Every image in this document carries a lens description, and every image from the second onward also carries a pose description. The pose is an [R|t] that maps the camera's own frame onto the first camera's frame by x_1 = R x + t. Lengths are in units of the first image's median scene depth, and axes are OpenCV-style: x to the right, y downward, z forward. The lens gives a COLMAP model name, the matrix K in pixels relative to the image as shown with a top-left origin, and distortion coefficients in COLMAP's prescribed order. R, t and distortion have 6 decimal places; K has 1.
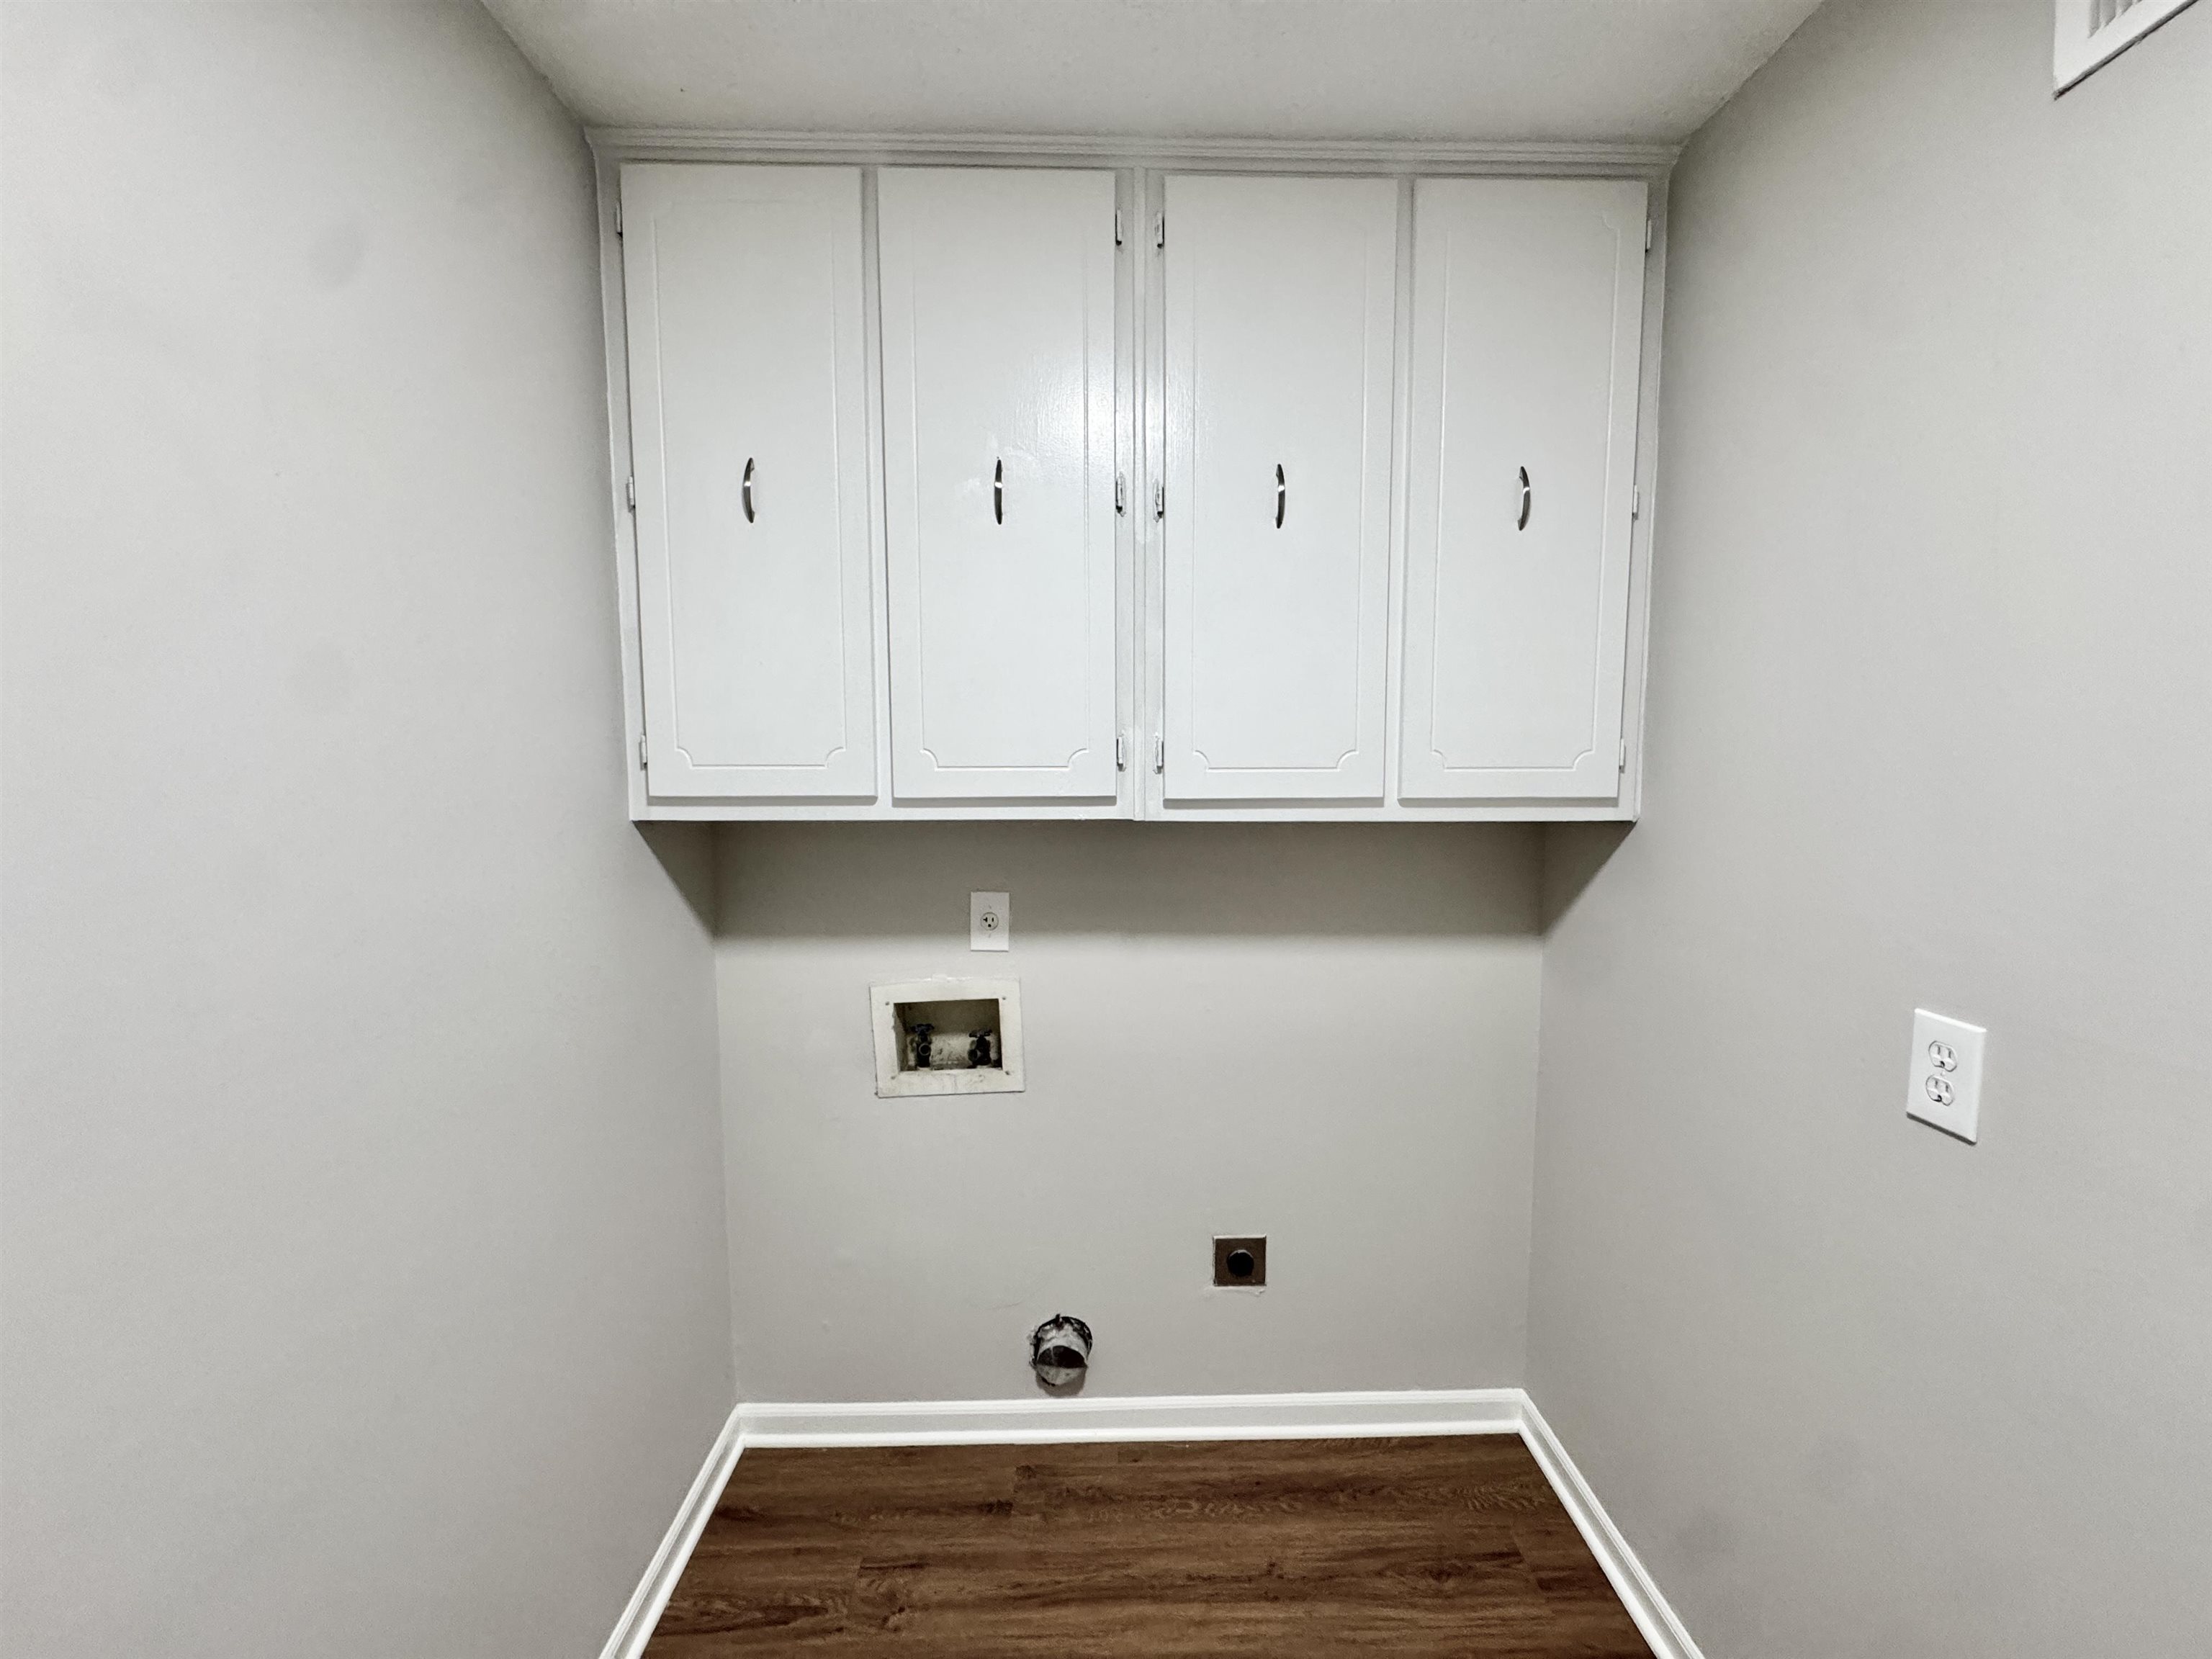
lens RADIAL K [[884.2, 0, 1105.5], [0, 884.2, 829.6], [0, 0, 1]] dist [0.000810, -0.000806]
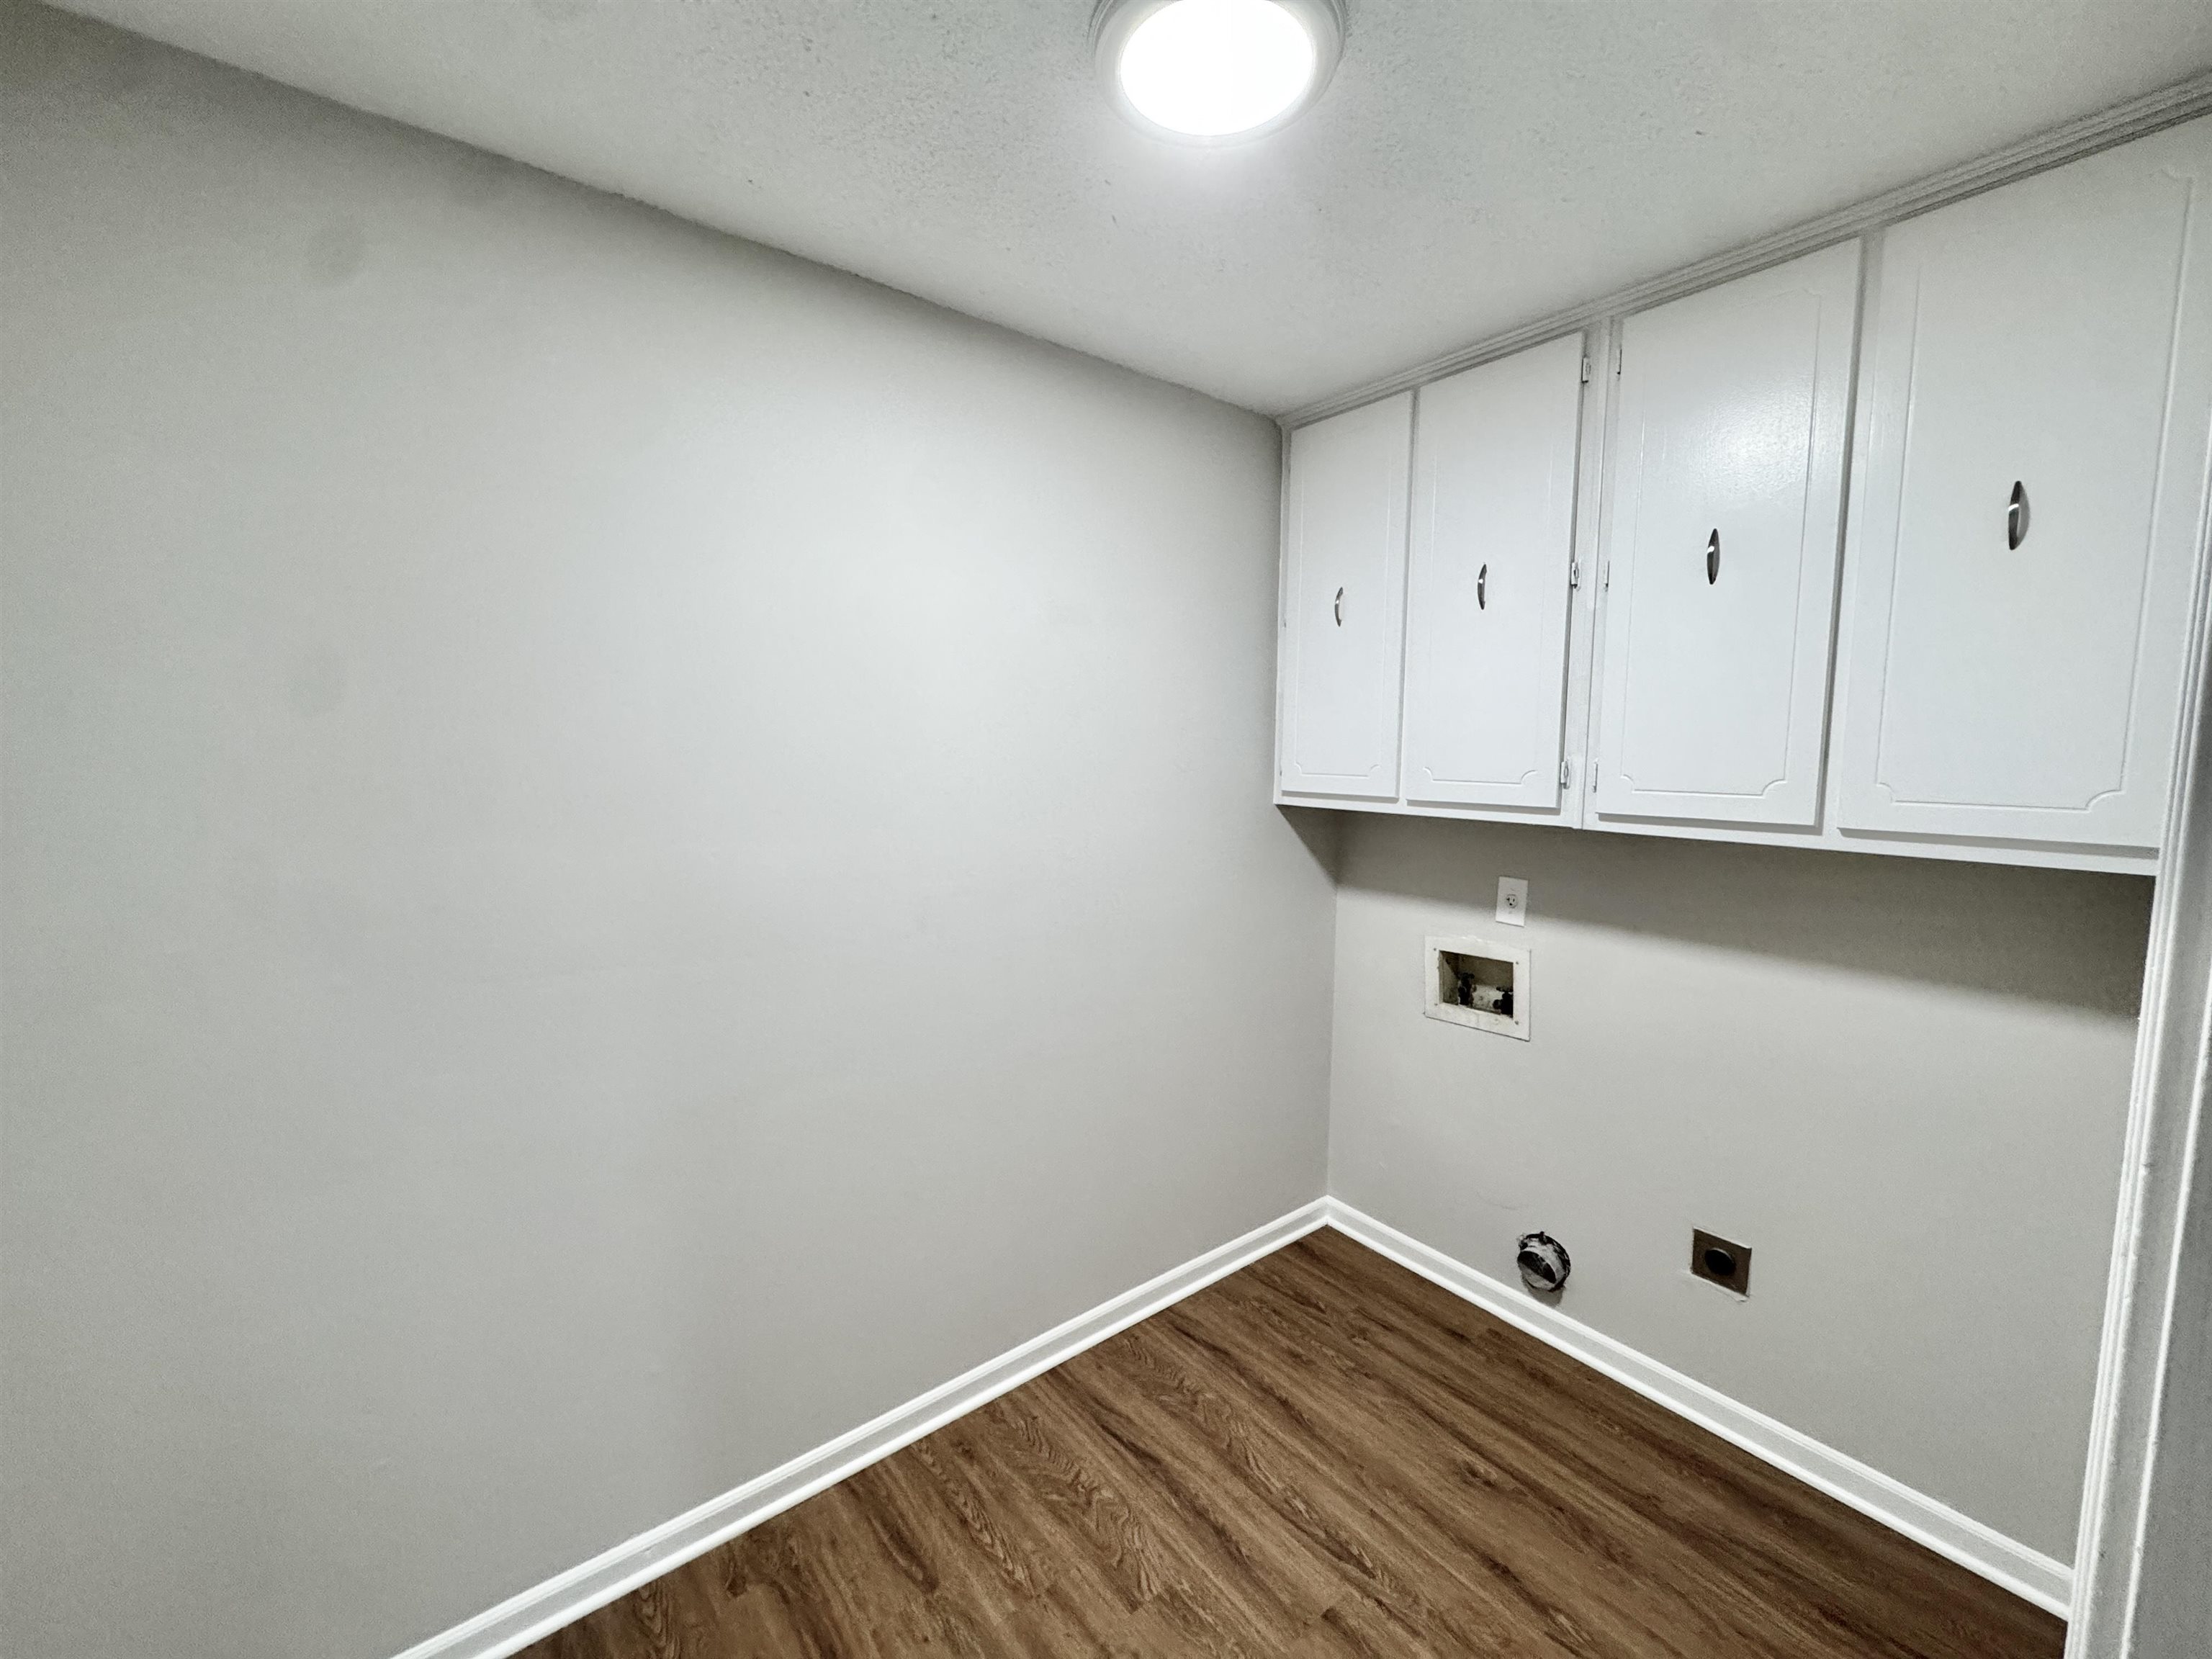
lens RADIAL K [[884.2, 0, 1109.7], [0, 884.2, 829.8], [0, 0, 1]] dist [0.000810, -0.000806]
pose [[0.594317, 0.083722, -0.799861, 0.580145], [-0.083406, 0.995620, 0.042239, -0.005554], [0.799894, 0.041610, 0.598697, -0.256395]]
